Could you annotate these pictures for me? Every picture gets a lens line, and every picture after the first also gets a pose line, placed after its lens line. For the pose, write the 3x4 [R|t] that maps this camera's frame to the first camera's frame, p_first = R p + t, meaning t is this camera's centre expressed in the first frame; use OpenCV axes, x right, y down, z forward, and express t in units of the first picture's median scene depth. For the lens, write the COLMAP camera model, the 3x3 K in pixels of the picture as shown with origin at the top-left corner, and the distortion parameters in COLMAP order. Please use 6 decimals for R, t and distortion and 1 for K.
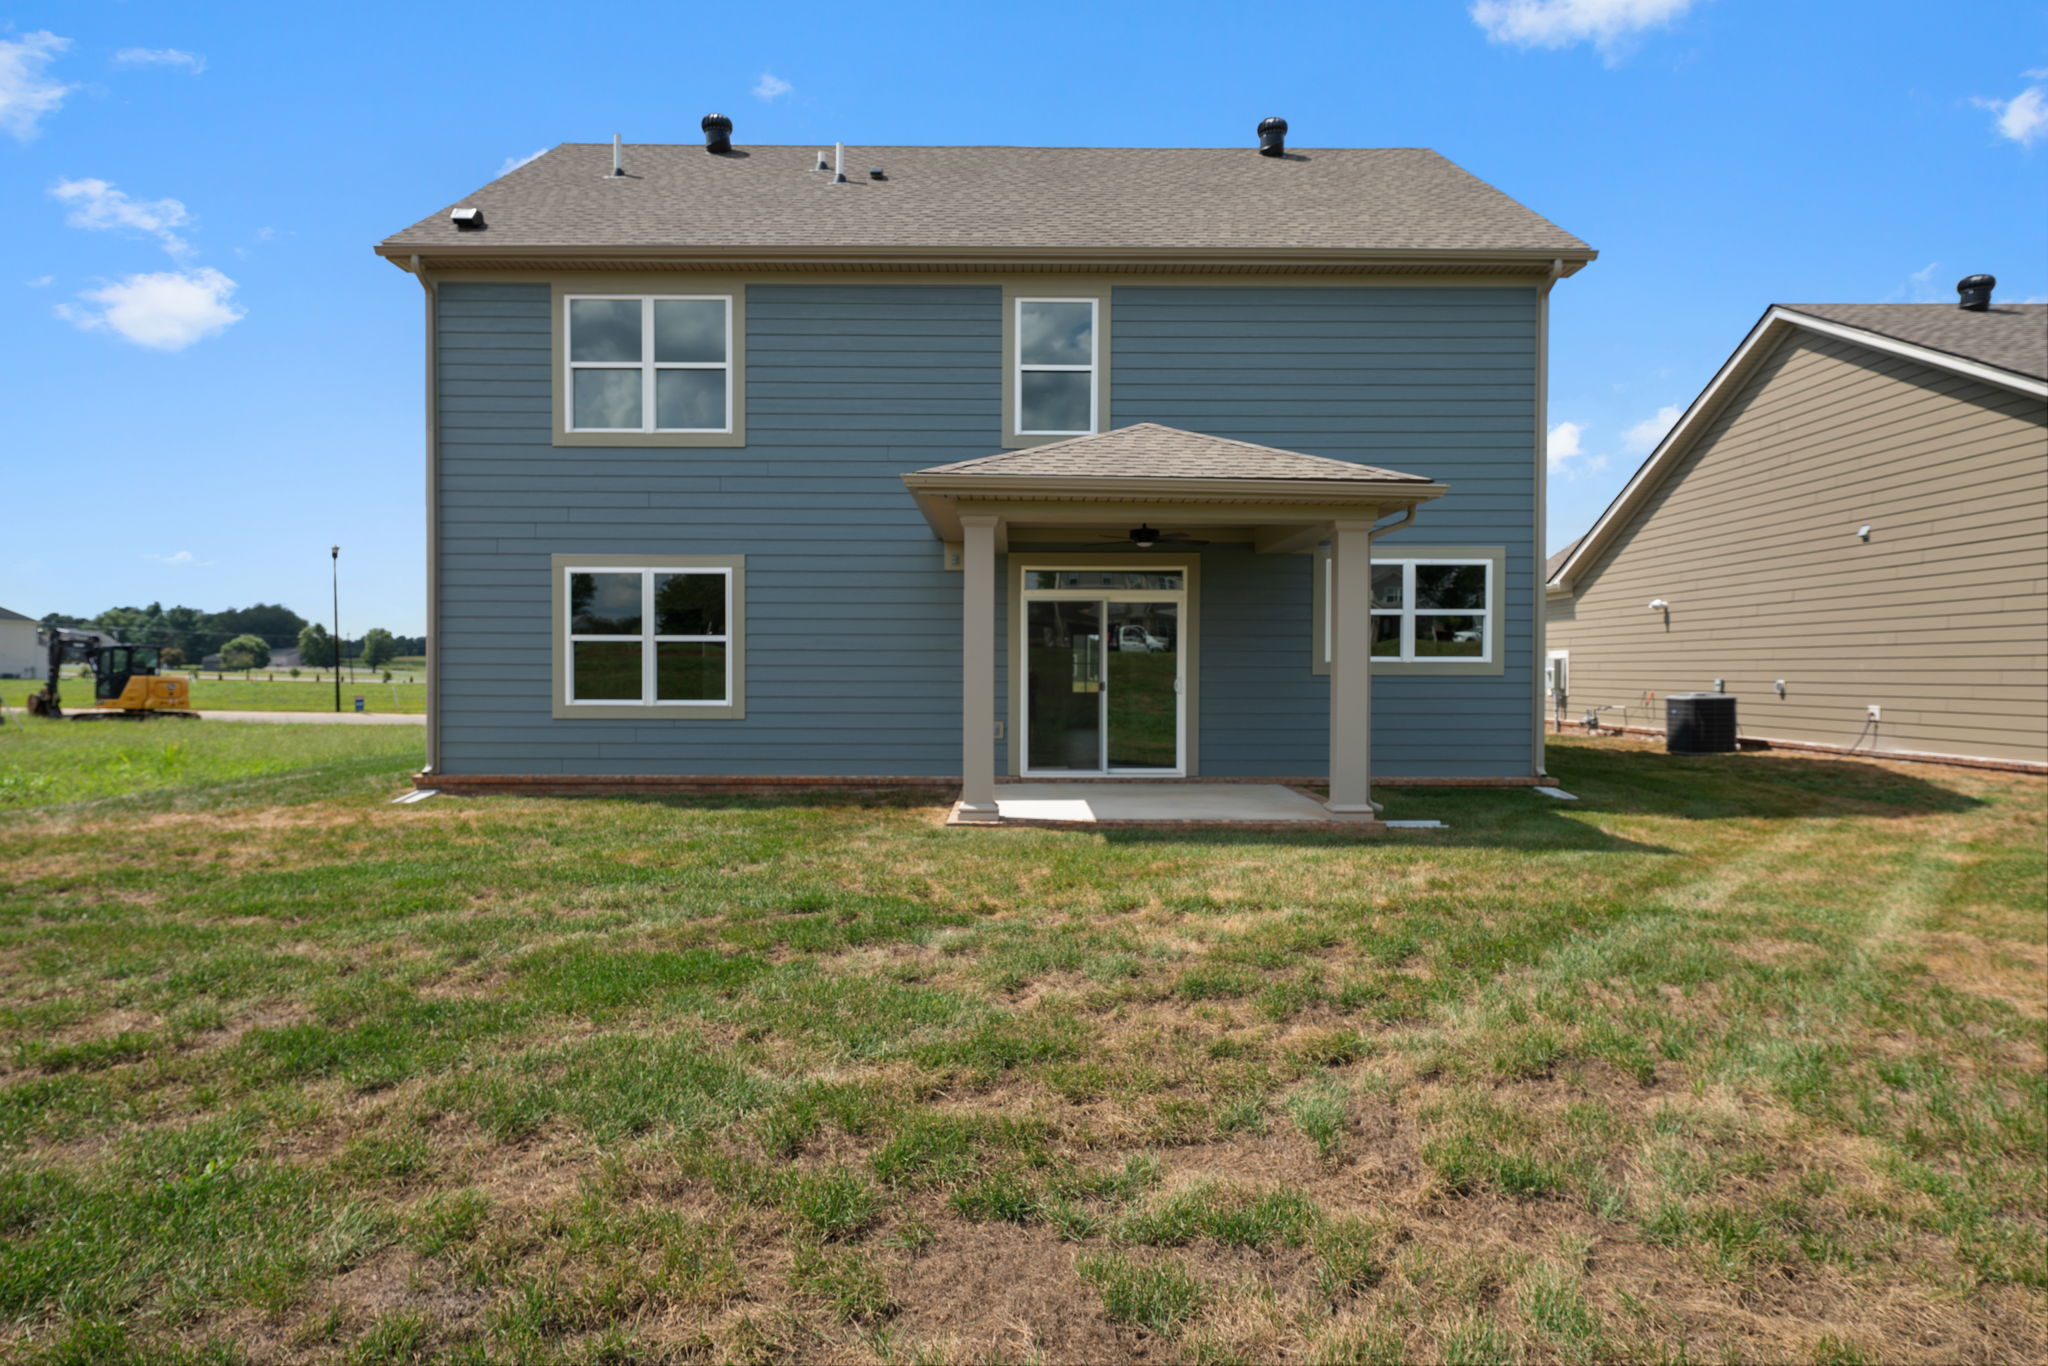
lens RADIAL K [[1086.7, 0, 1123.0], [0, 1086.7, 690.6], [0, 0, 1]] dist [0.001673, 0.001327]
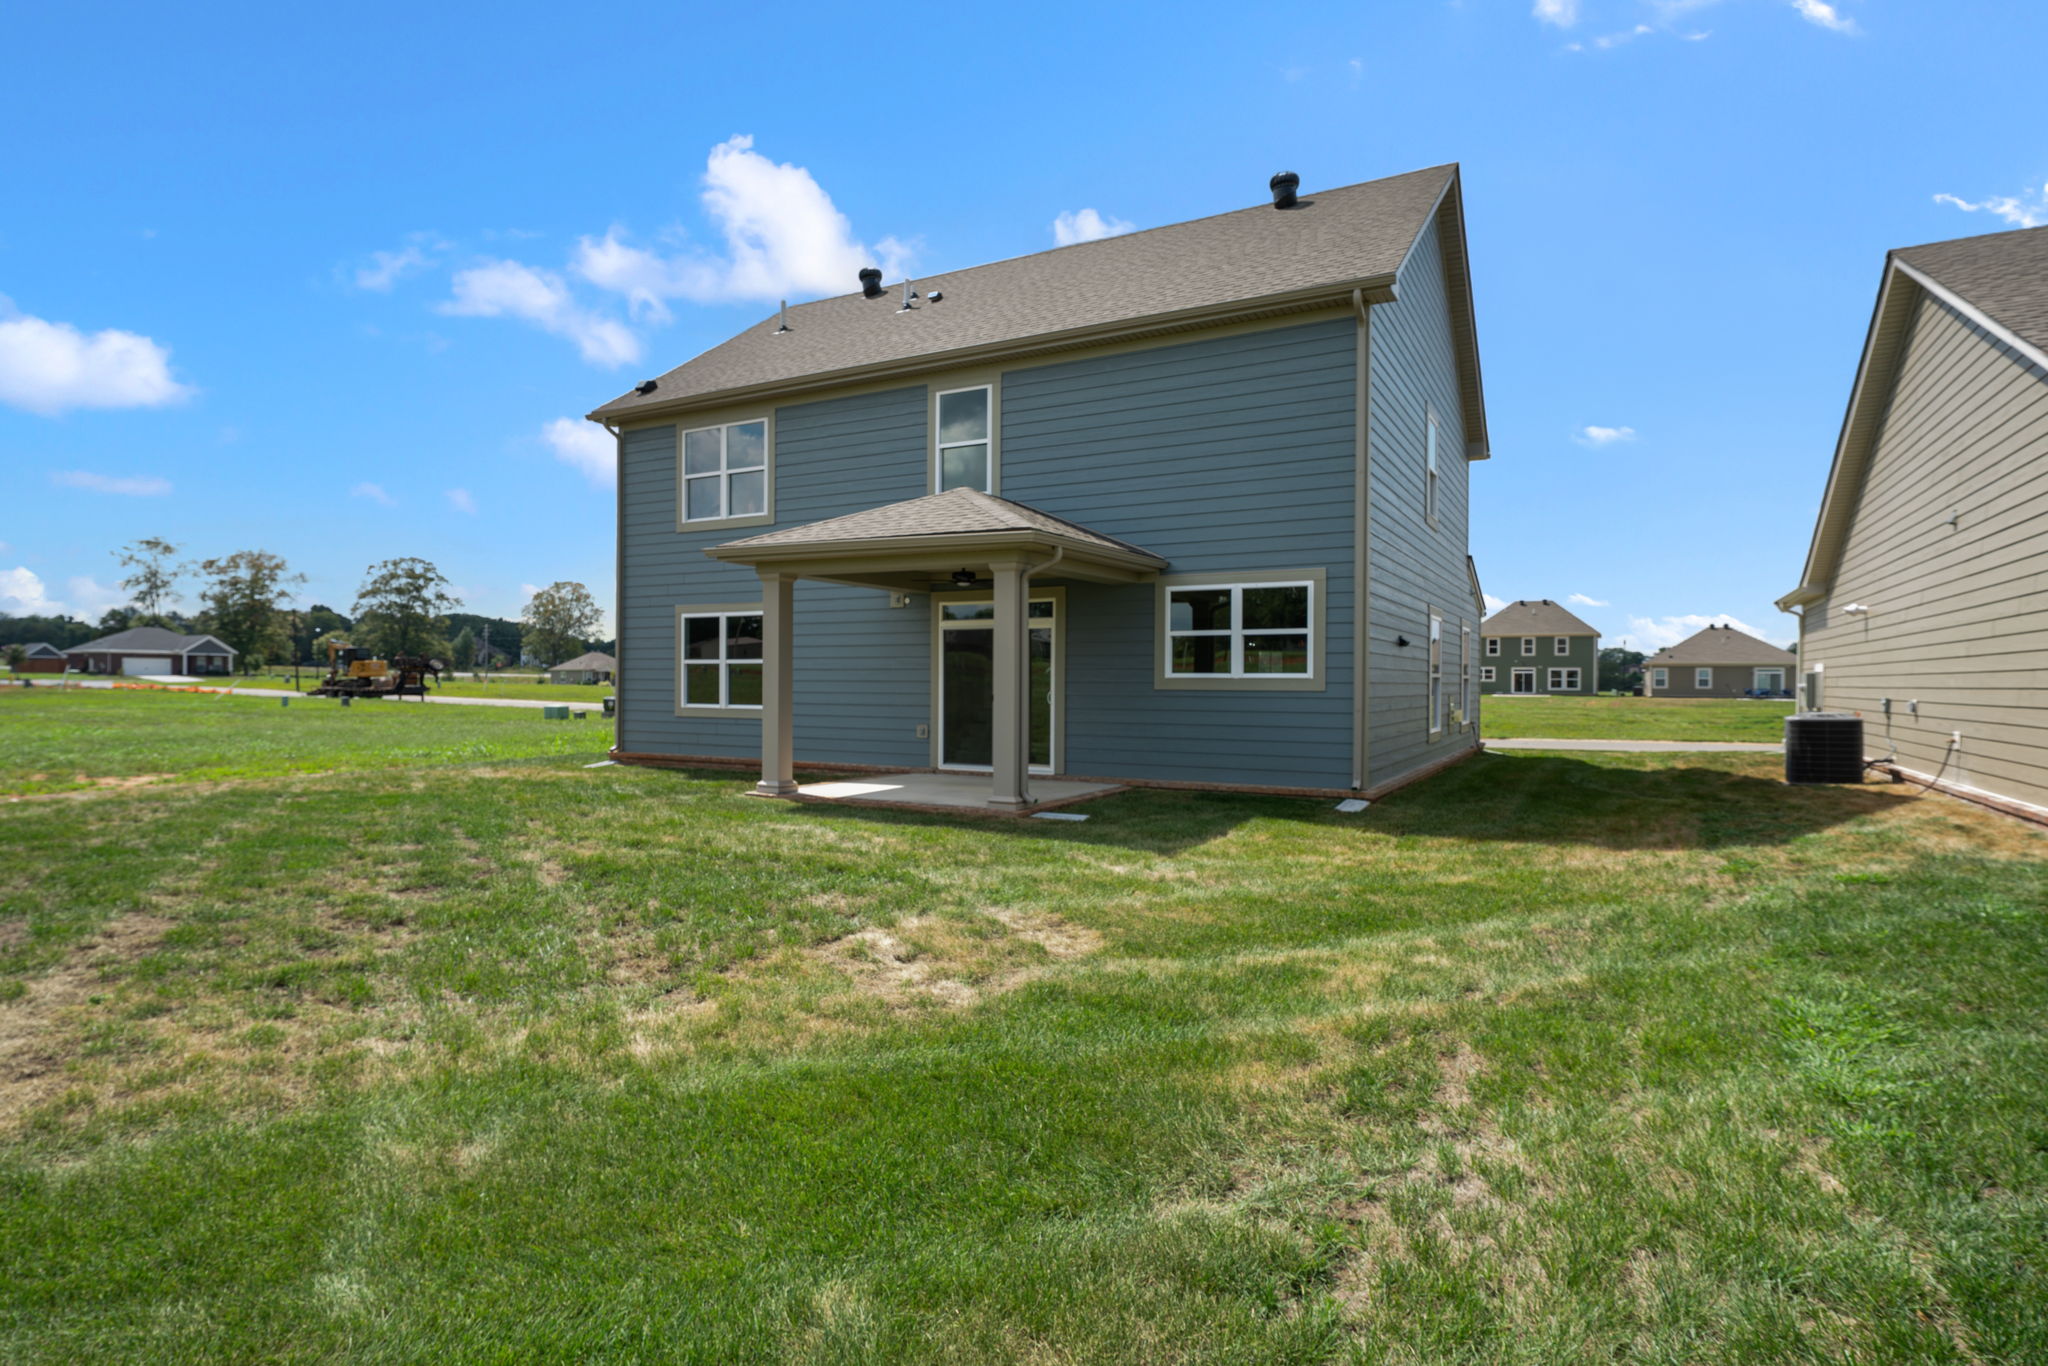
lens RADIAL K [[1033.3, 0, 1072.2], [0, 1033.3, 686.3], [0, 0, 1]] dist [-0.000793, 0.001486]
pose [[0.884227, 0.003670, -0.467044, 0.603348], [-0.011826, 0.999824, -0.014533, -0.001352], [0.466908, 0.018373, 0.884115, 0.010339]]
